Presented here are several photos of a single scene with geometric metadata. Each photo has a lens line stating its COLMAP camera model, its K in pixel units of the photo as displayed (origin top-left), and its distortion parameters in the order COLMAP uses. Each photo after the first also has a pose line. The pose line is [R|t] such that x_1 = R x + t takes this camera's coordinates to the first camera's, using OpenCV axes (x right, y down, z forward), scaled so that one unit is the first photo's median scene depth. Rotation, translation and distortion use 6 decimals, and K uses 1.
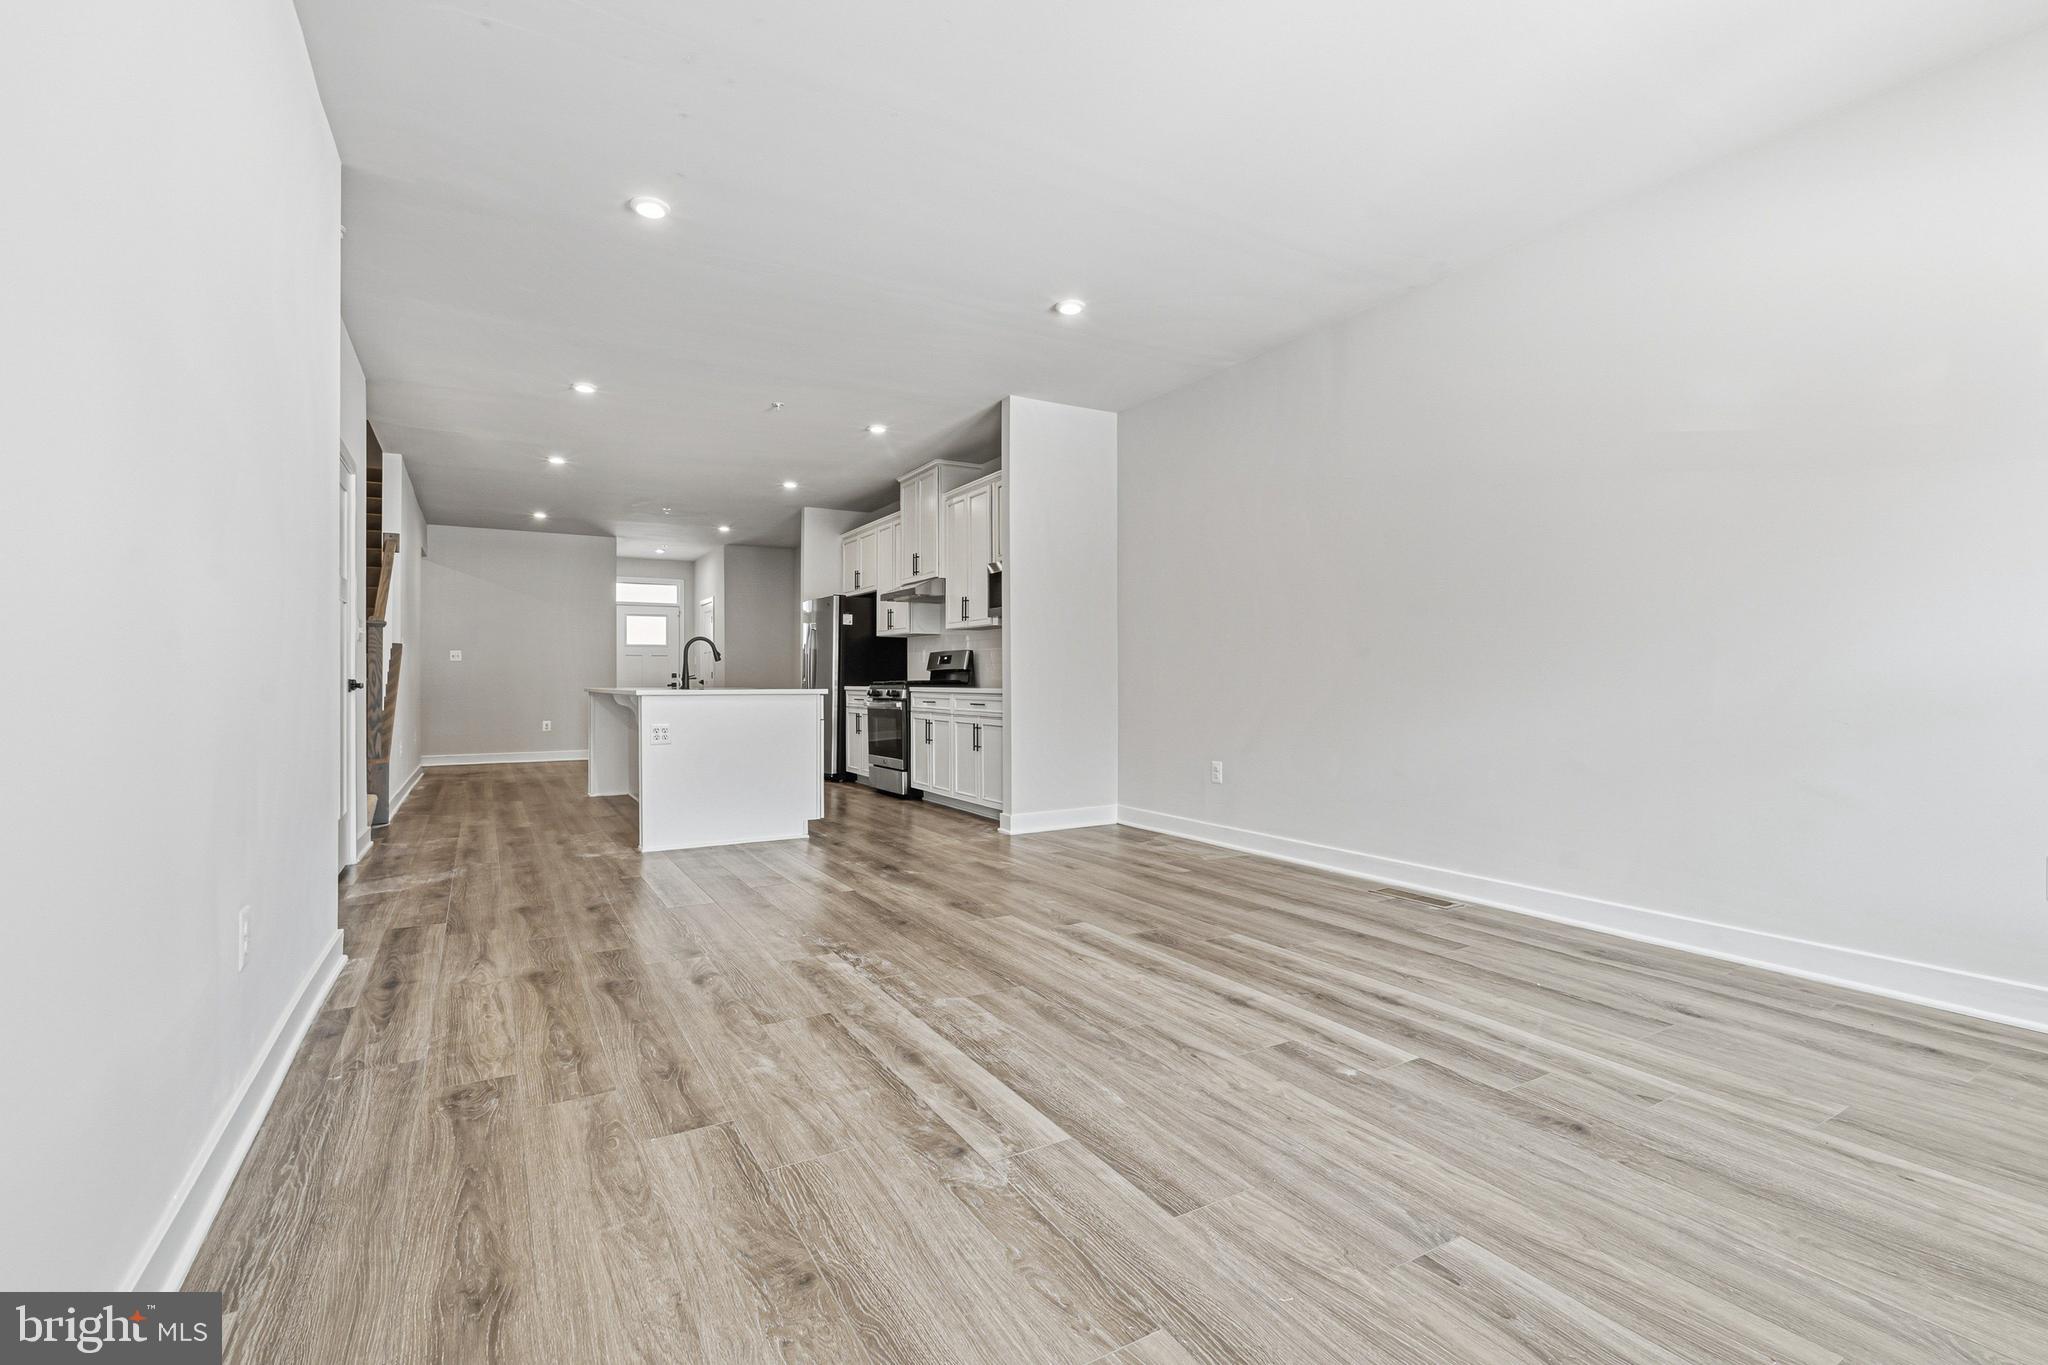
lens RADIAL K [[946.1, 0, 1023.2], [0, 946.1, 672.7], [0, 0, 1]] dist [0.010771, 0.000069]
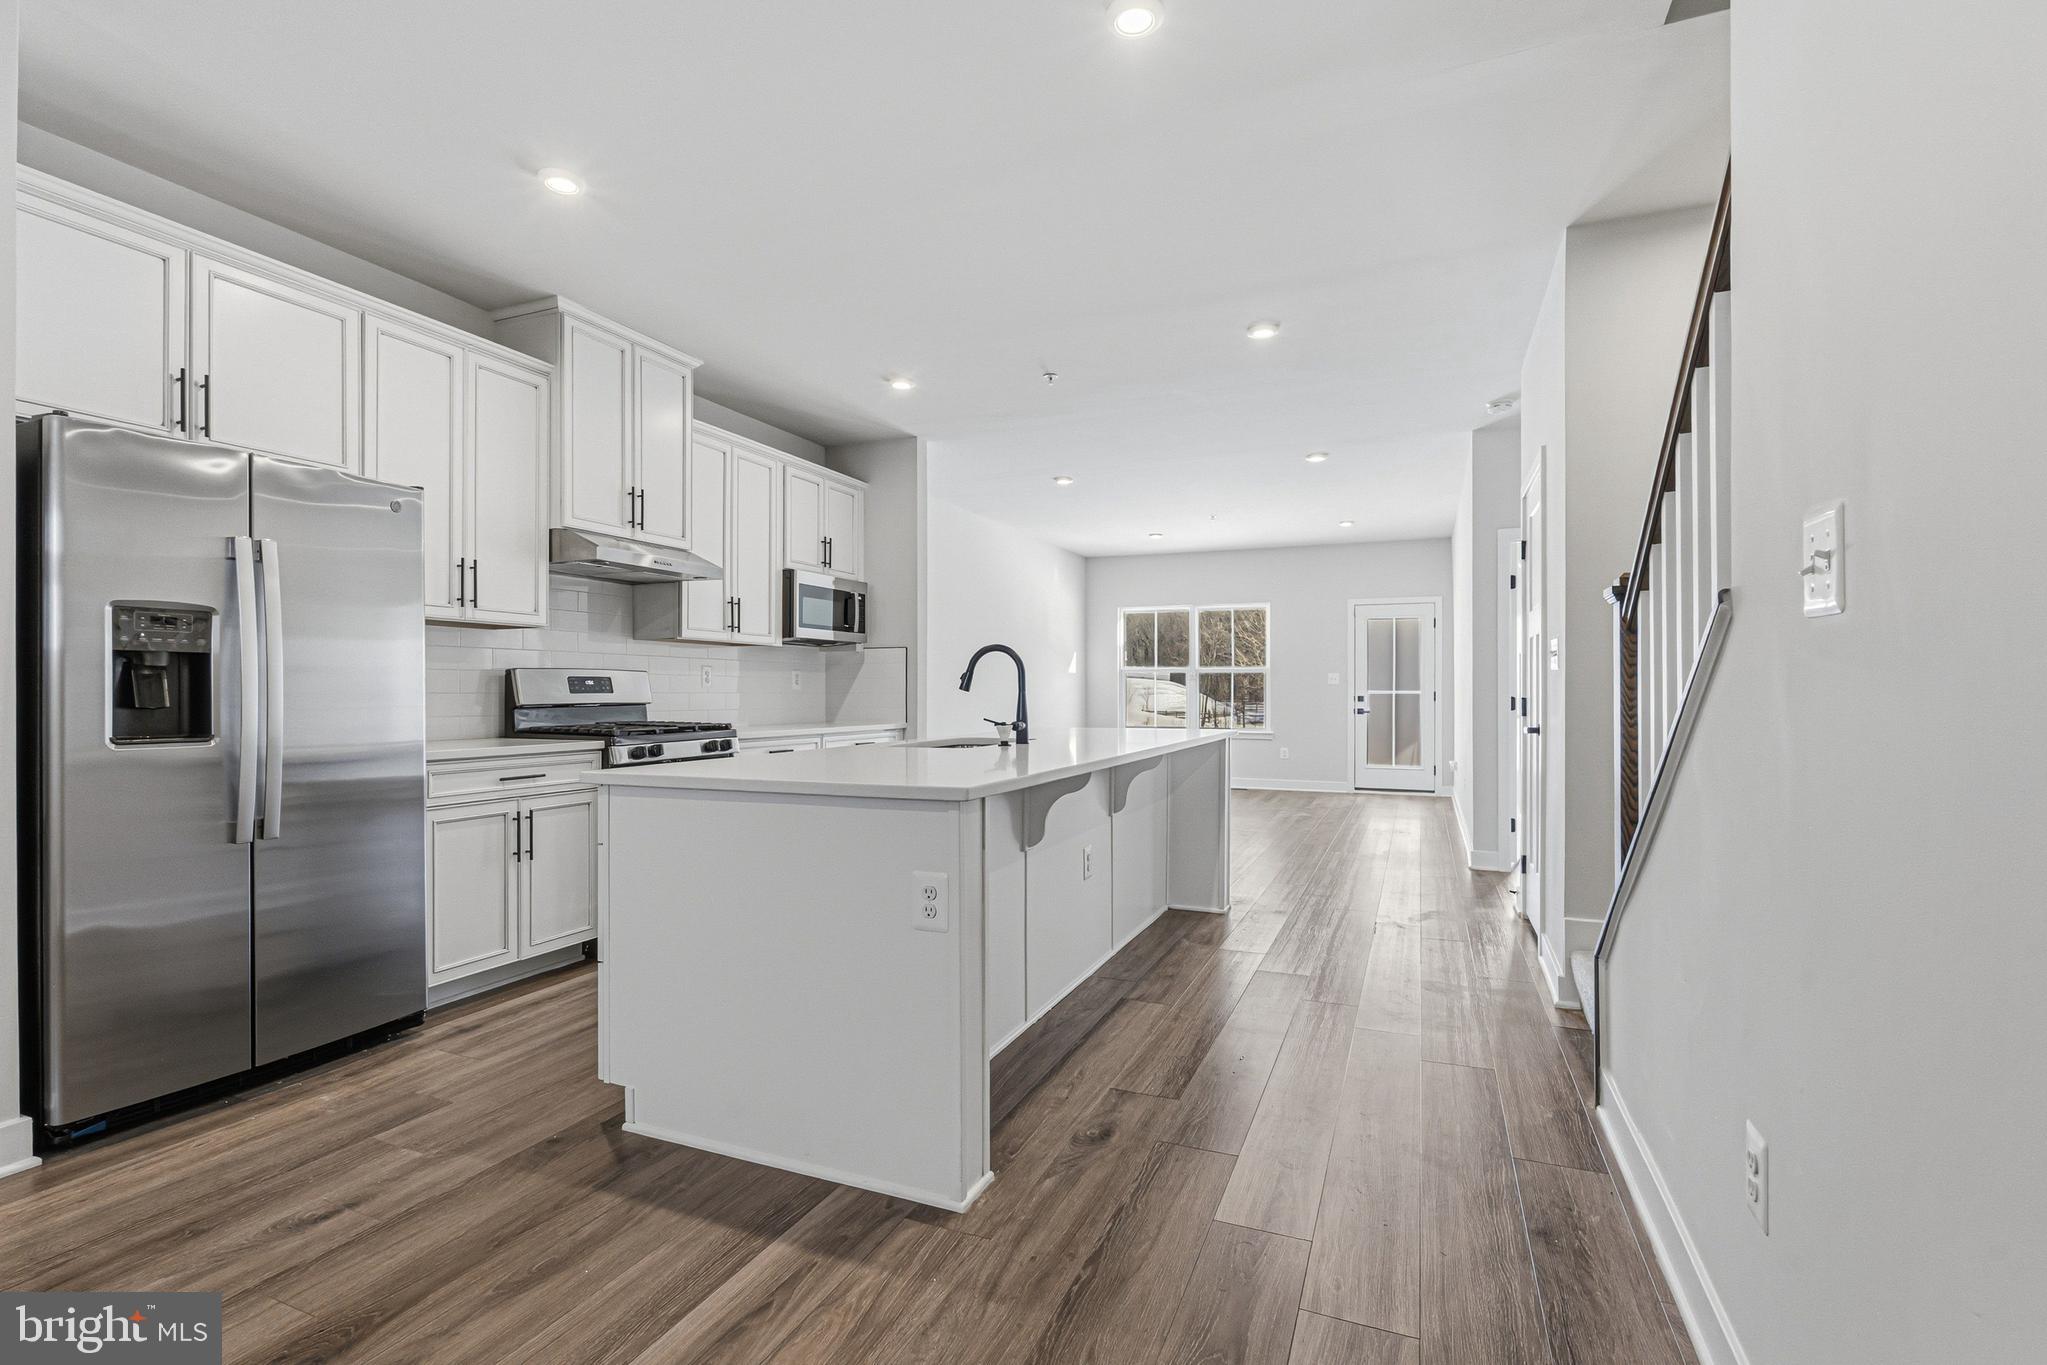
lens RADIAL K [[932.4, 0, 1026.3], [0, 932.4, 689.0], [0, 0, 1]] dist [0.002700, 0.000188]
pose [[-0.606094, 0.005667, 0.795373, -0.639693], [-0.002819, 0.999953, -0.009273, -0.006809], [-0.795388, -0.007862, -0.606050, 1.091811]]
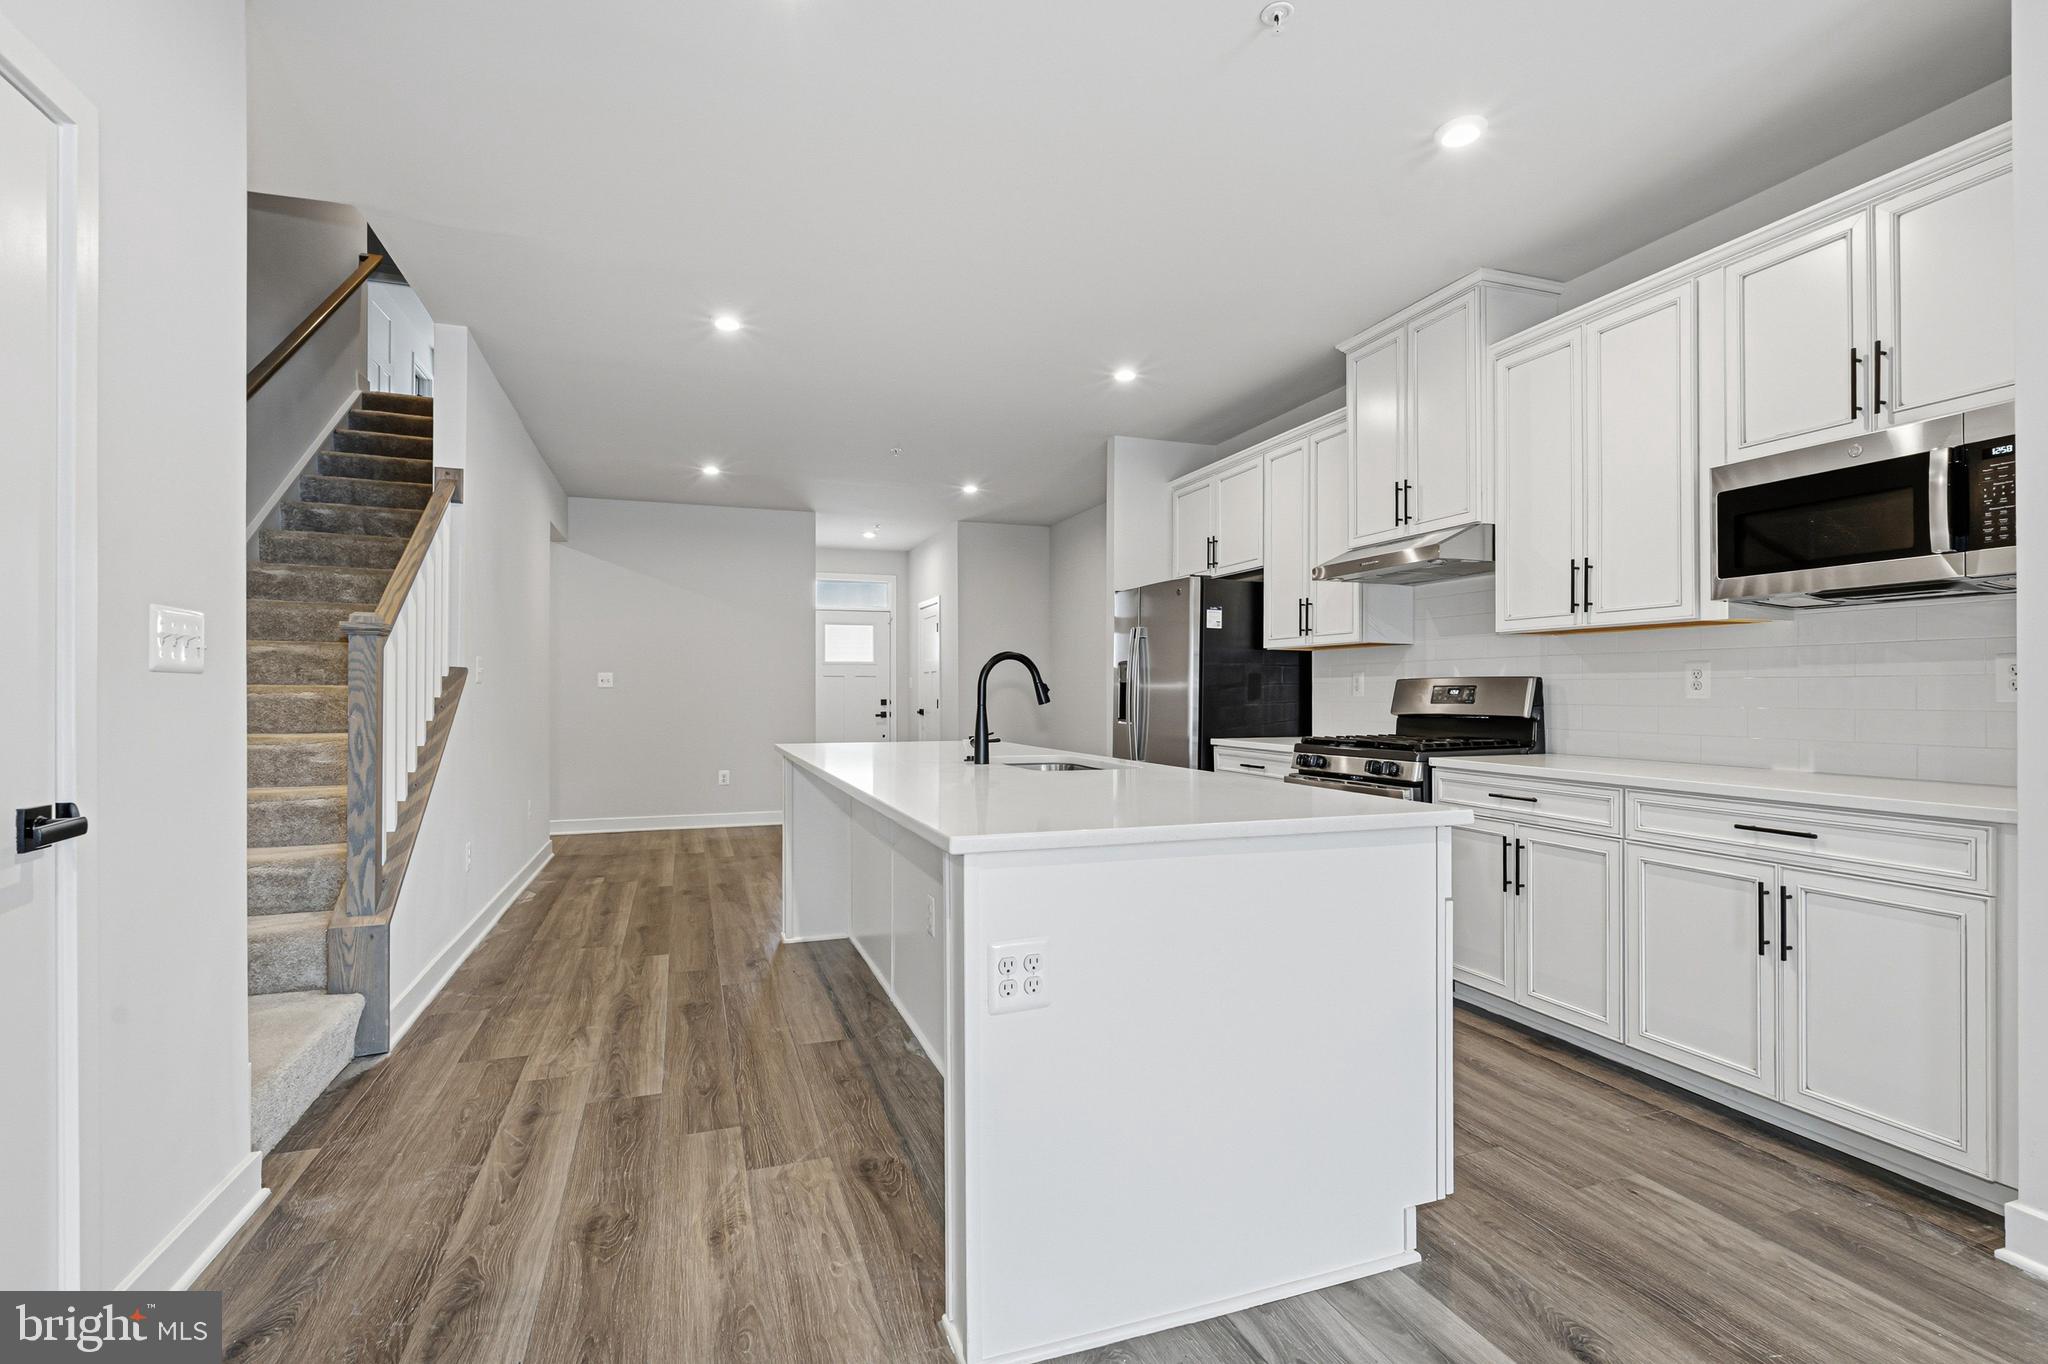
lens RADIAL K [[953.0, 0, 1023.9], [0, 953.0, 688.6], [0, 0, 1]] dist [-0.003315, -0.000193]
pose [[0.984858, 0.001268, -0.173357, -0.211686], [-0.000726, 0.999995, 0.003191, -0.017818], [0.173360, -0.003017, 0.984854, 0.452049]]
